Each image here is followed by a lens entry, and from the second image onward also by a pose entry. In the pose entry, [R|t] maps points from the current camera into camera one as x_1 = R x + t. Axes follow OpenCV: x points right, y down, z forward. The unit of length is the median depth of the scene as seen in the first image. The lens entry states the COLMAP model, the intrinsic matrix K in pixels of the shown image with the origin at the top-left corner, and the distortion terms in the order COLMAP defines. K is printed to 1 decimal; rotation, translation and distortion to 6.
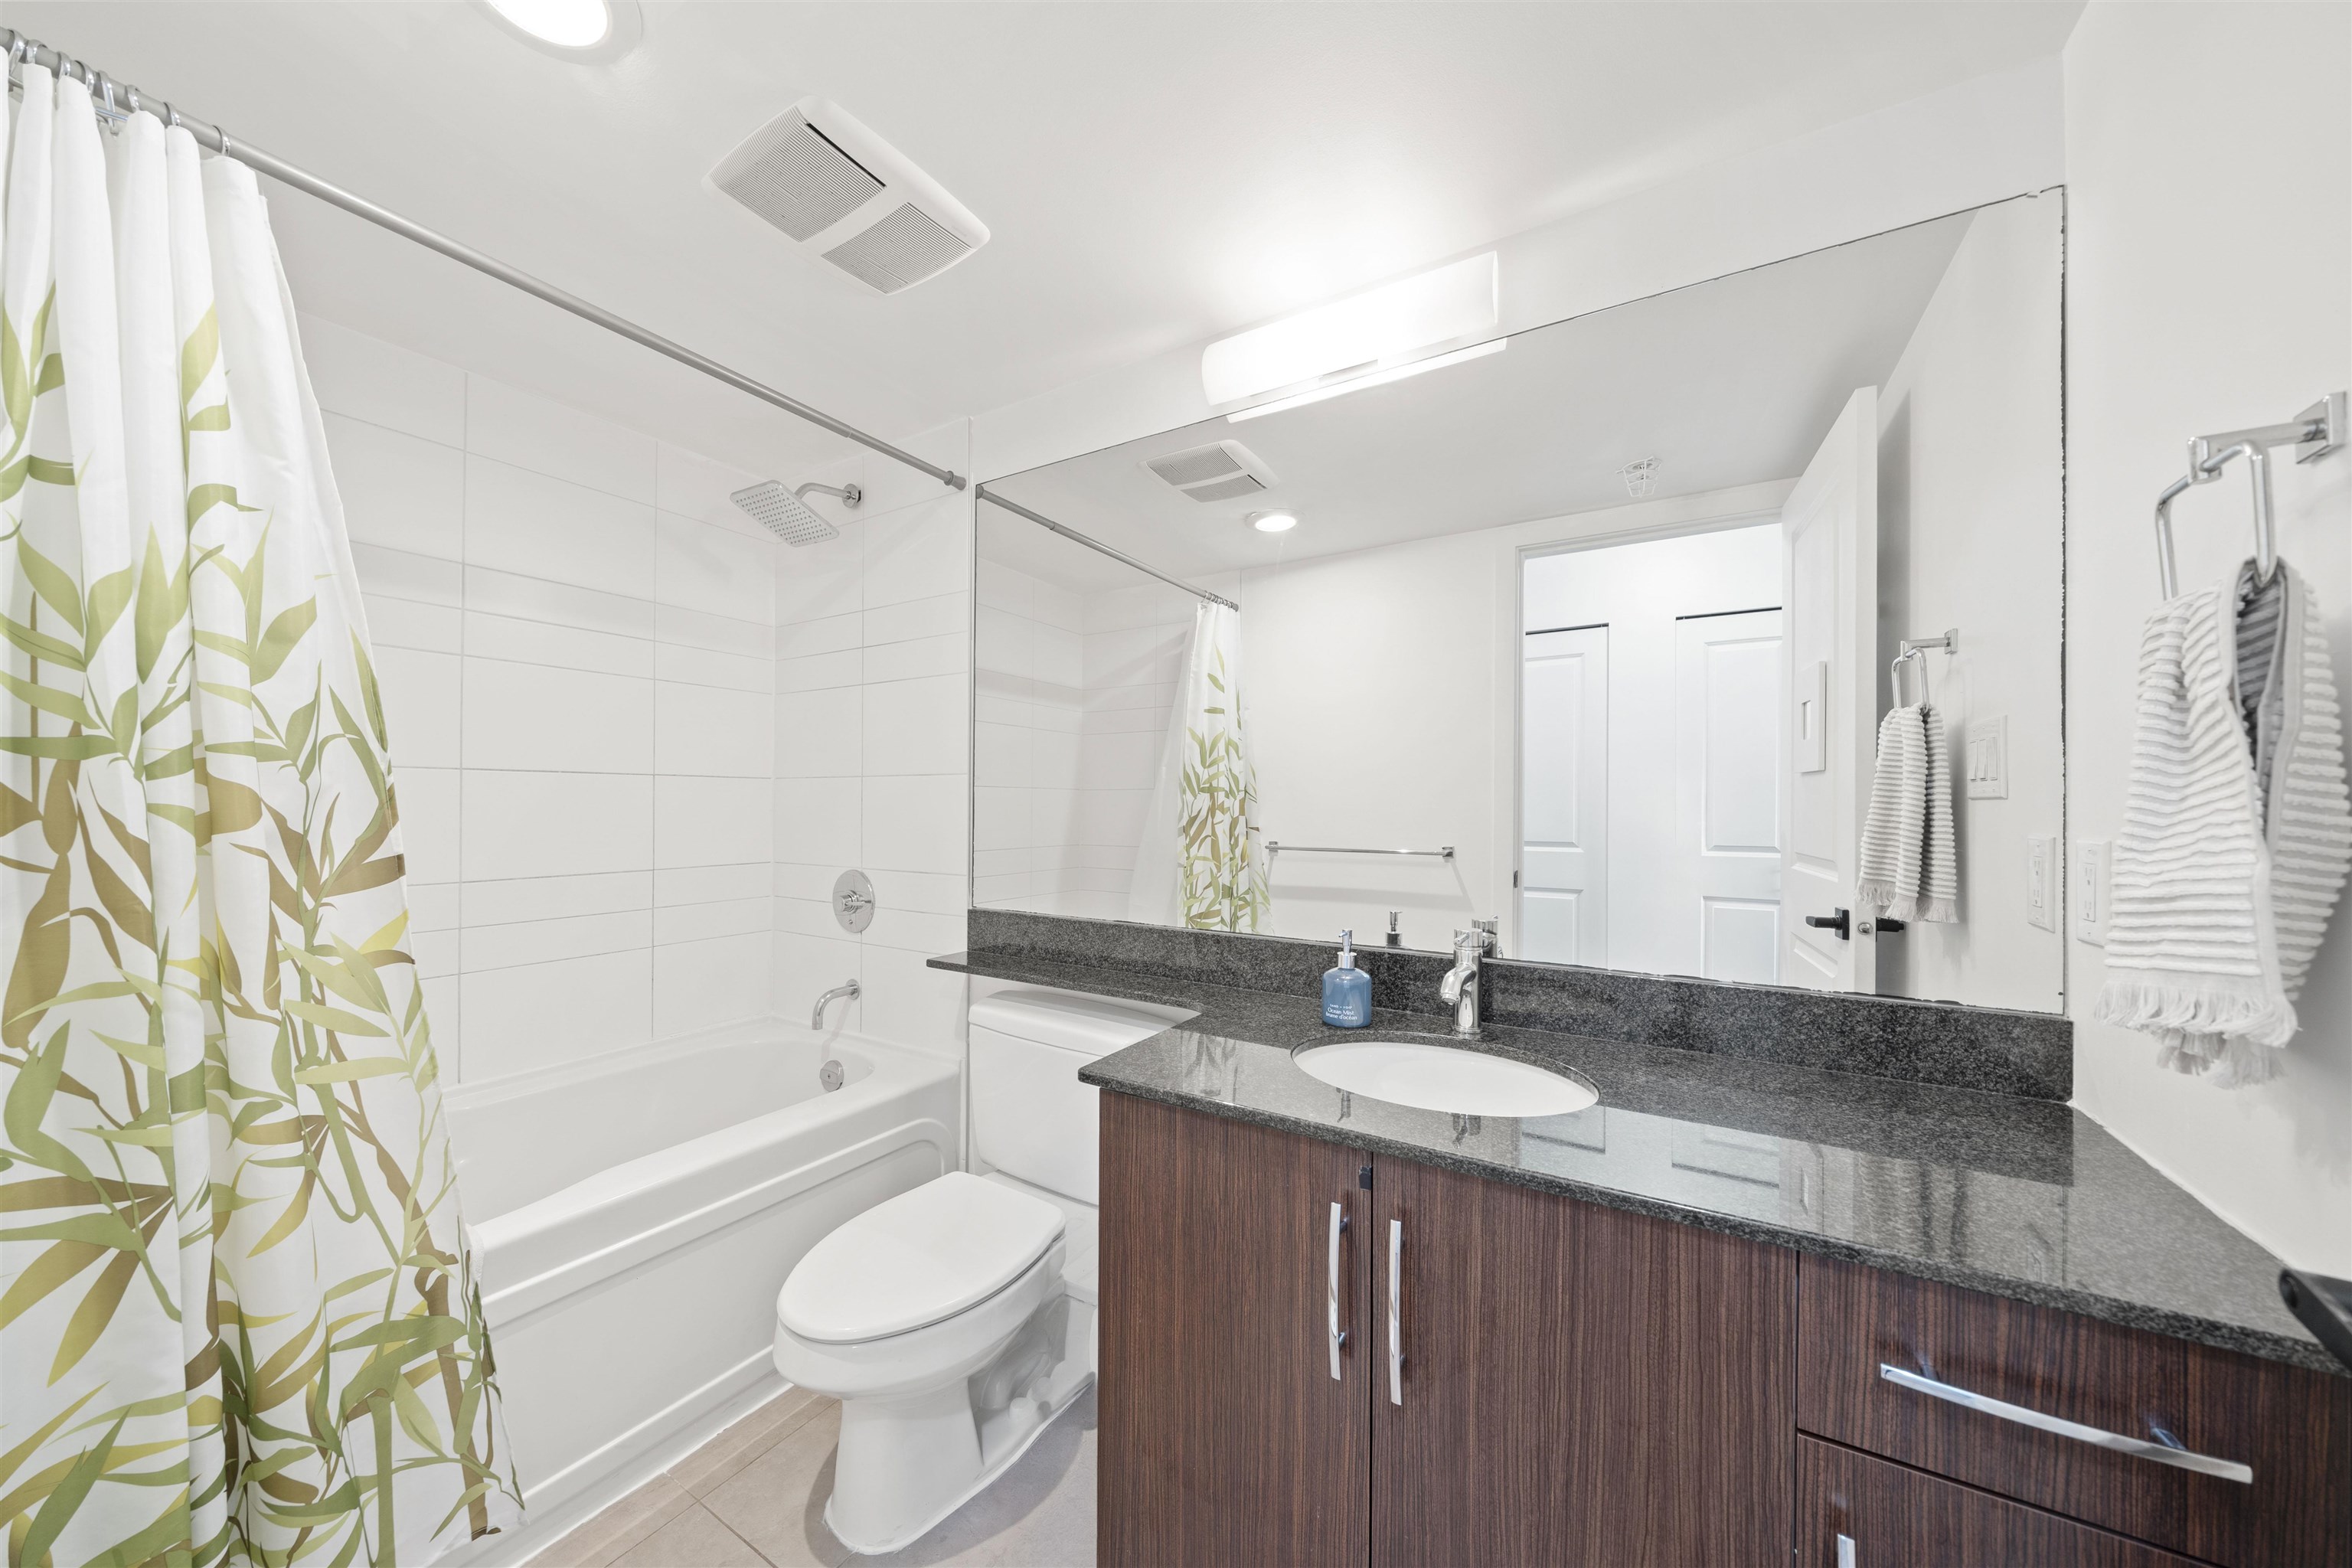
lens RADIAL K [[816.5, 0, 1173.5], [0, 816.5, 803.9], [0, 0, 1]] dist [-0.002403, -0.000428]
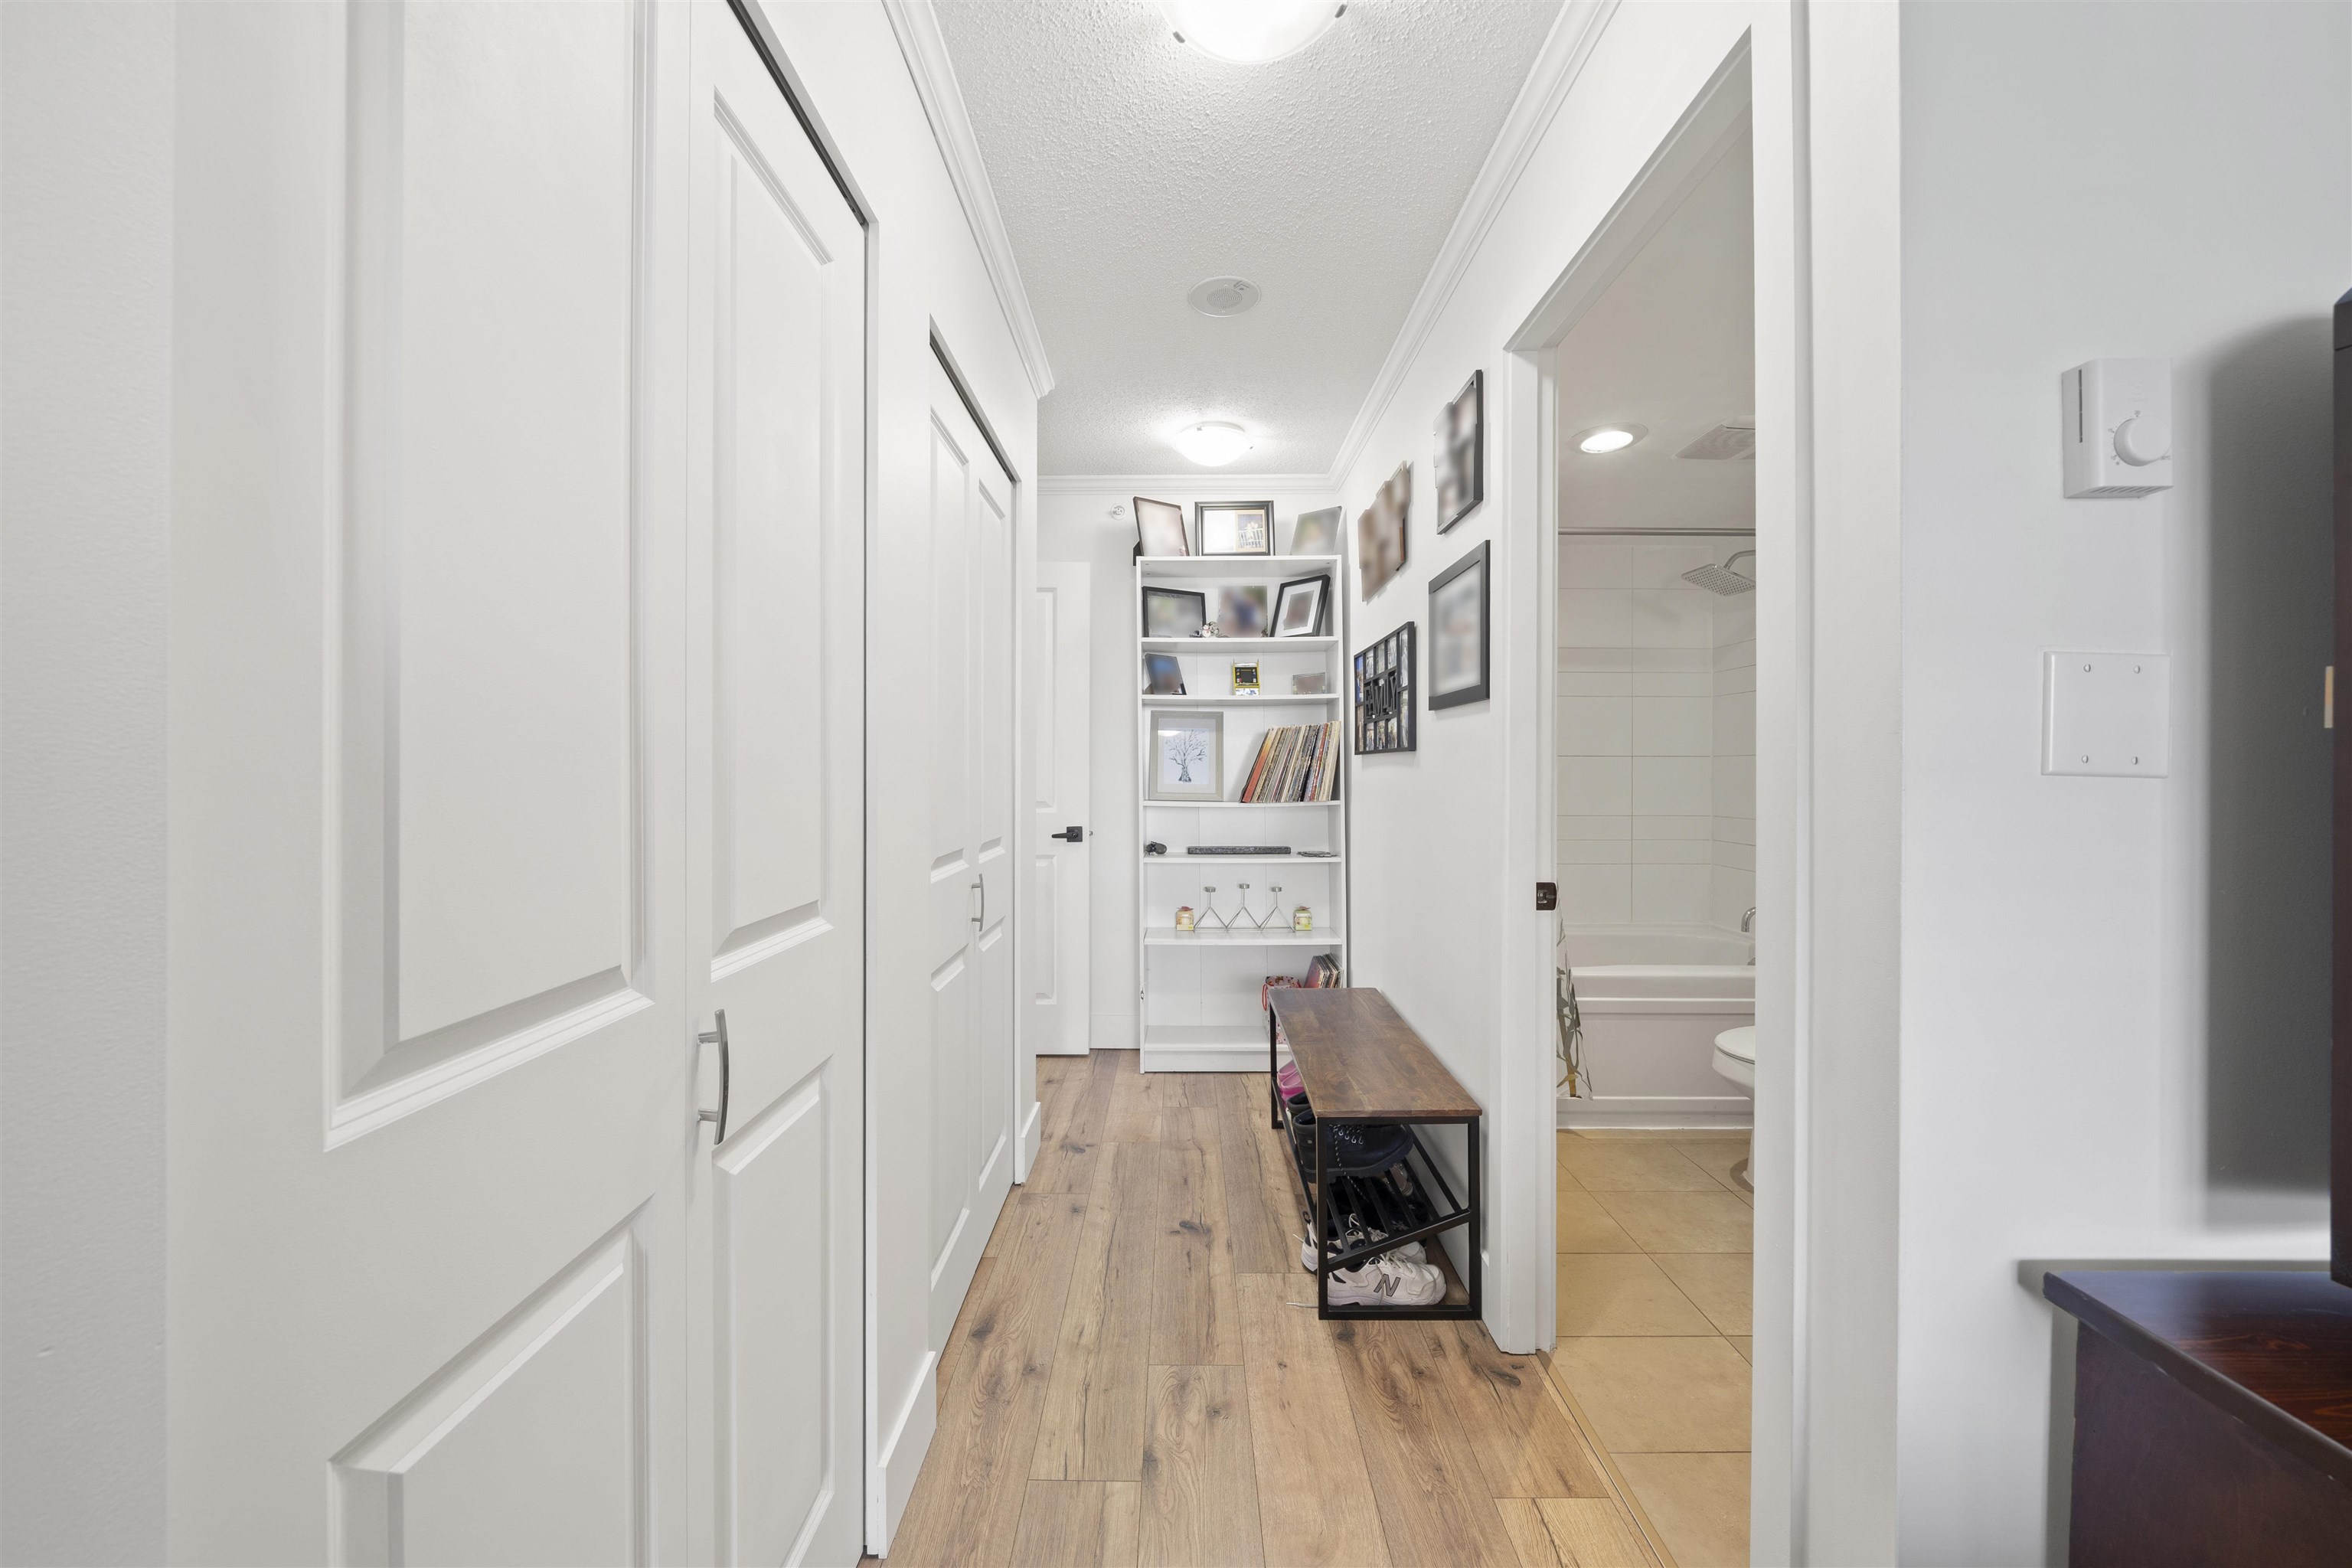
lens RADIAL K [[816.5, 0, 1176.7], [0, 816.5, 770.8], [0, 0, 1]] dist [-0.002403, -0.000428]
pose [[0.508951, -0.002069, -0.860793, 0.448707], [-0.002536, 0.999989, -0.003903, -0.001644], [0.860792, 0.004169, 0.508941, -0.915710]]
